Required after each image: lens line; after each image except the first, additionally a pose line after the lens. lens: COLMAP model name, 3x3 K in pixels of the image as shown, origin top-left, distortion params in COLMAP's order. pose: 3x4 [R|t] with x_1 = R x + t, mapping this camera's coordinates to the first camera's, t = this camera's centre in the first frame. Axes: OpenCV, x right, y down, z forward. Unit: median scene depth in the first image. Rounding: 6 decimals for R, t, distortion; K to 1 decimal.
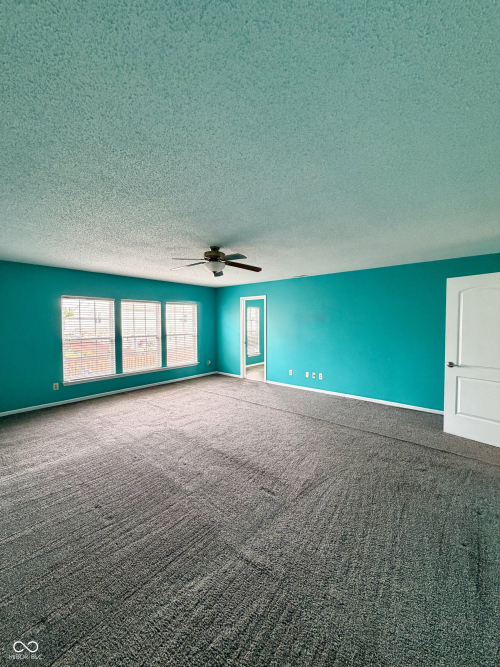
lens RADIAL K [[267.7, 0, 250.6], [0, 267.7, 333.1], [0, 0, 1]] dist [0.003262, 0.000162]
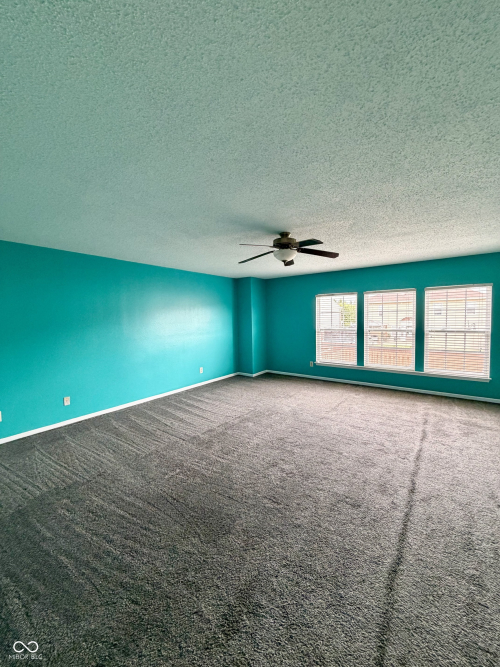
lens RADIAL K [[267.7, 0, 250.6], [0, 267.7, 334.7], [0, 0, 1]] dist [0.003262, 0.000162]
pose [[0.068614, 0.068872, -0.995263, 0.503234], [-0.028037, 0.997353, 0.067084, -0.023976], [0.997249, 0.023301, 0.070363, 0.537209]]
